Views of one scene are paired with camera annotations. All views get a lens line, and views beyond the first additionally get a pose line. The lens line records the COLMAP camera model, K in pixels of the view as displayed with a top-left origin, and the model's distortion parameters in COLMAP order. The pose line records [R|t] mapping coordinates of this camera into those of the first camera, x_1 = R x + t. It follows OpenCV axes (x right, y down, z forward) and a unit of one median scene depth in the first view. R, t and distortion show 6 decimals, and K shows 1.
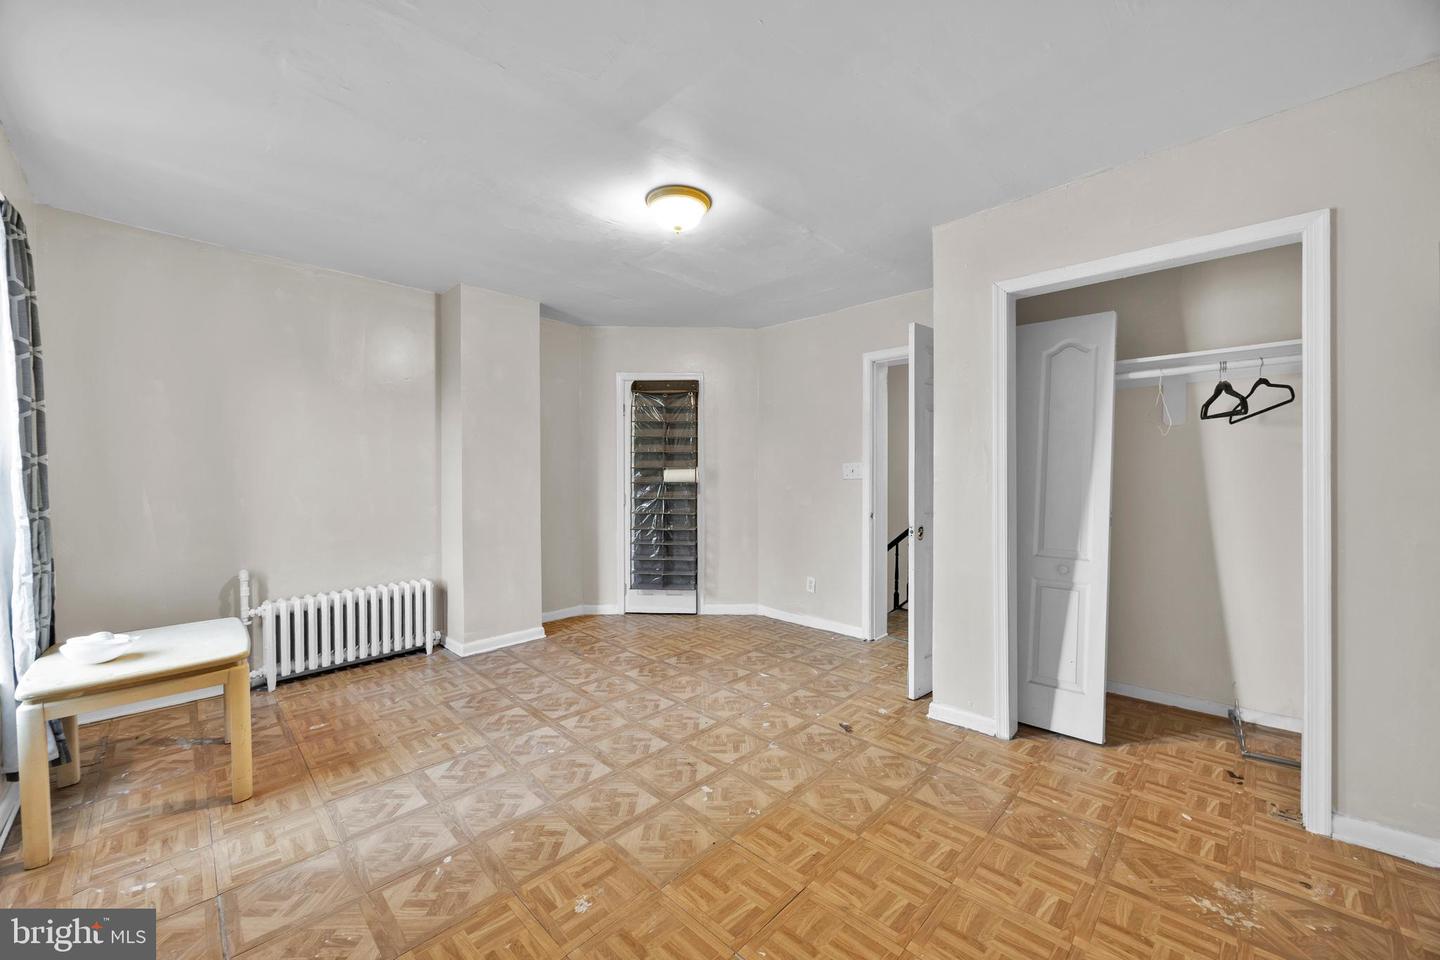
lens RADIAL K [[548.4, 0, 722.5], [0, 548.4, 473.6], [0, 0, 1]] dist [-0.007846, 0.000263]
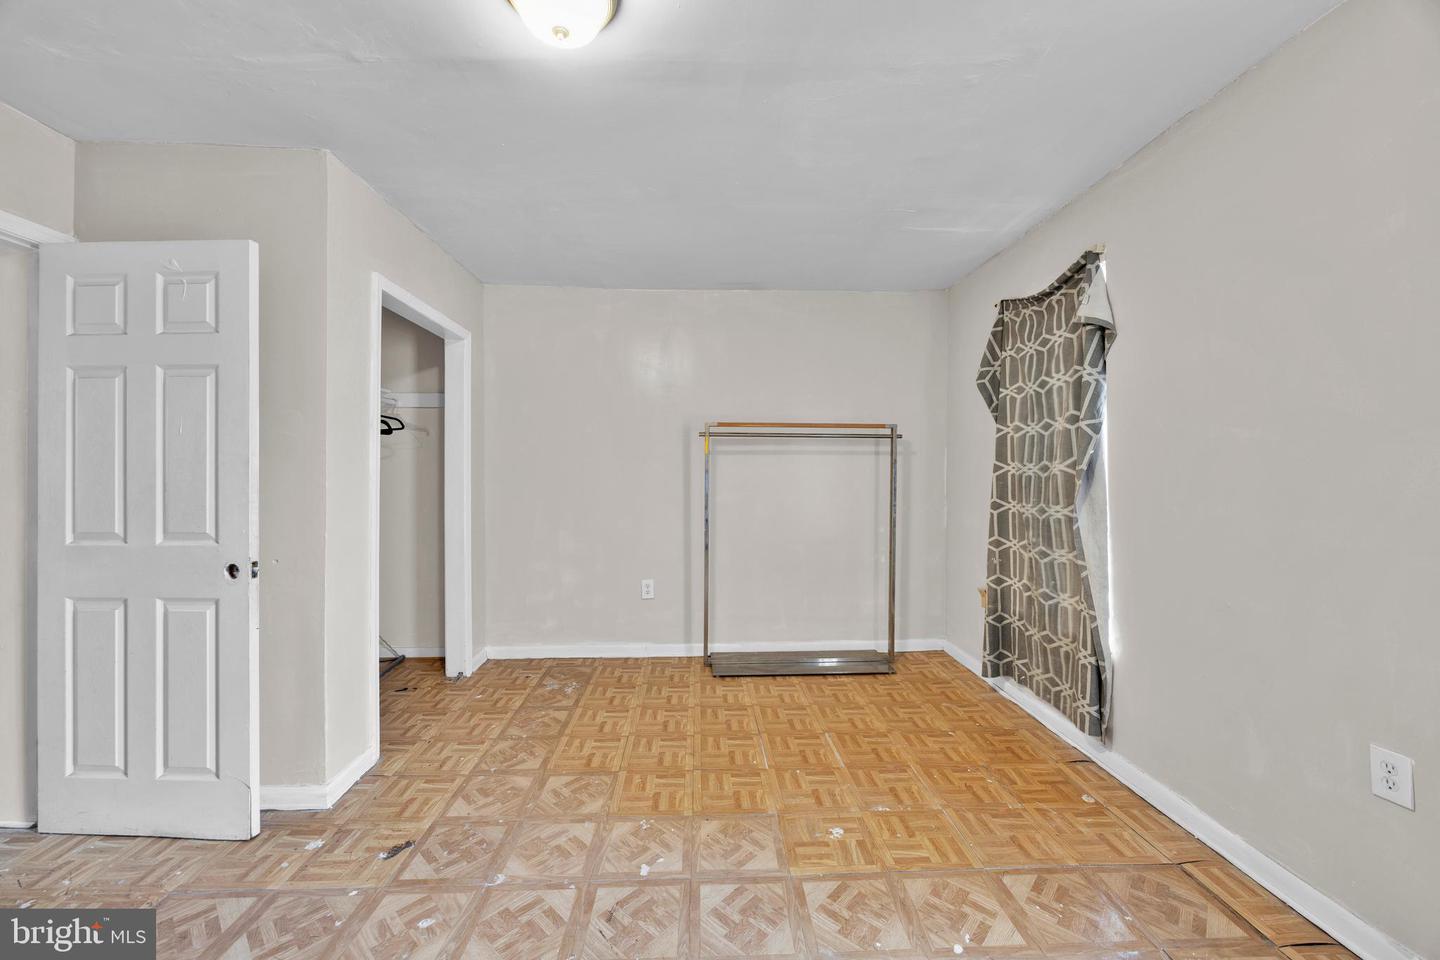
lens RADIAL K [[548.4, 0, 722.5], [0, 548.4, 473.6], [0, 0, 1]] dist [-0.007846, 0.000263]
pose [[-0.727170, 0.004693, 0.686441, -0.700035], [0.005498, 0.999984, -0.001013, -0.002860], [-0.686435, 0.003037, -0.727184, 1.582406]]
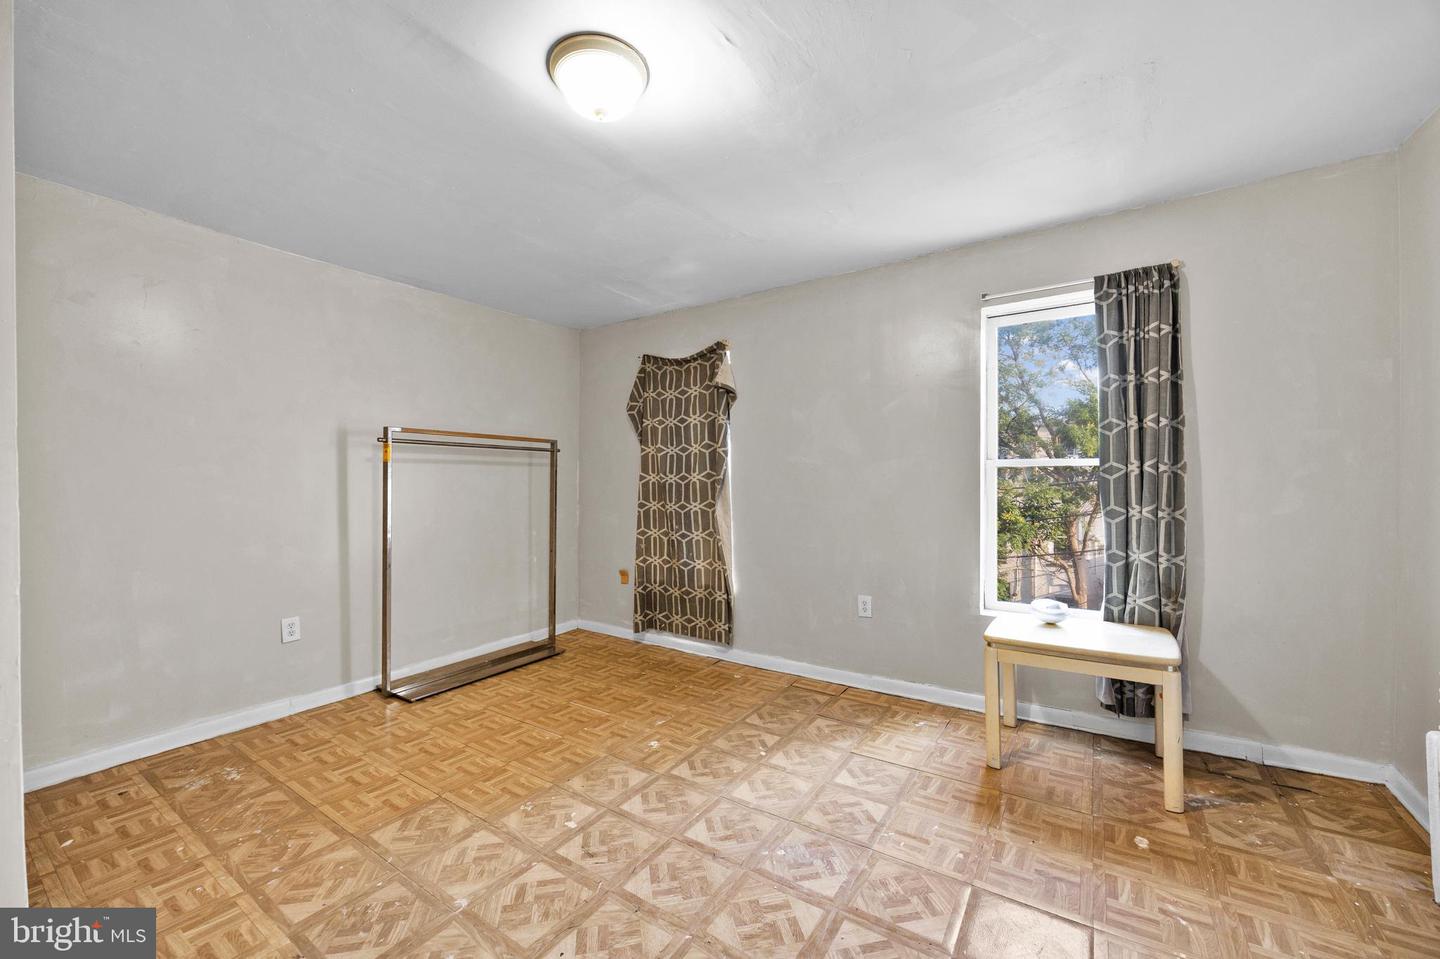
lens RADIAL K [[558.3, 0, 718.1], [0, 558.3, 489.7], [0, 0, 1]] dist [-0.010157, 0.000165]
pose [[-0.983081, 0.014377, -0.182608, -0.116018], [0.011136, 0.999762, 0.018763, -0.006777], [0.182834, 0.016412, -0.983007, 2.069312]]
